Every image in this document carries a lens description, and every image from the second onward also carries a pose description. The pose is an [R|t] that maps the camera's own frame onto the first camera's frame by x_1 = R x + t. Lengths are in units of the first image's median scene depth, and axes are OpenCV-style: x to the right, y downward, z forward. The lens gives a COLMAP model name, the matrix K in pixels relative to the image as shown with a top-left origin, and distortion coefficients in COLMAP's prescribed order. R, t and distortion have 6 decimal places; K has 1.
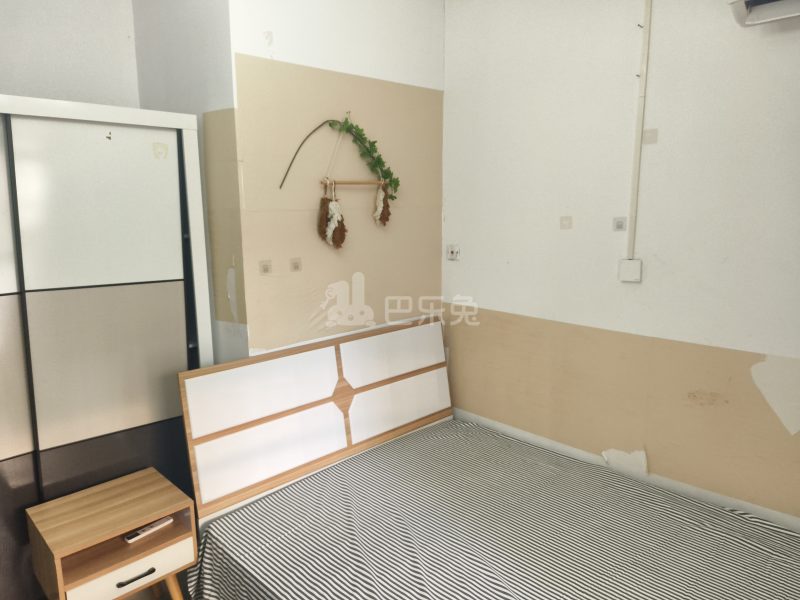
lens RADIAL K [[550.1, 0, 398.0], [0, 550.1, 299.6], [0, 0, 1]] dist [0.003504, -0.003659]
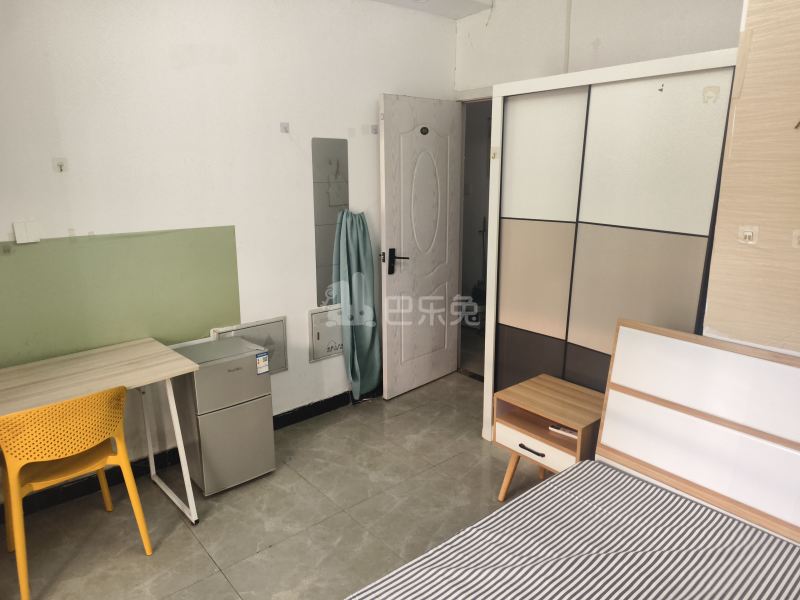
lens RADIAL K [[550.1, 0, 398.0], [0, 550.1, 299.6], [0, 0, 1]] dist [0.003504, -0.003659]
pose [[-0.096858, 0.249267, -0.963579, 0.660744], [-0.163160, 0.951058, 0.262428, -0.108883], [0.981834, 0.182635, -0.051447, 0.649343]]
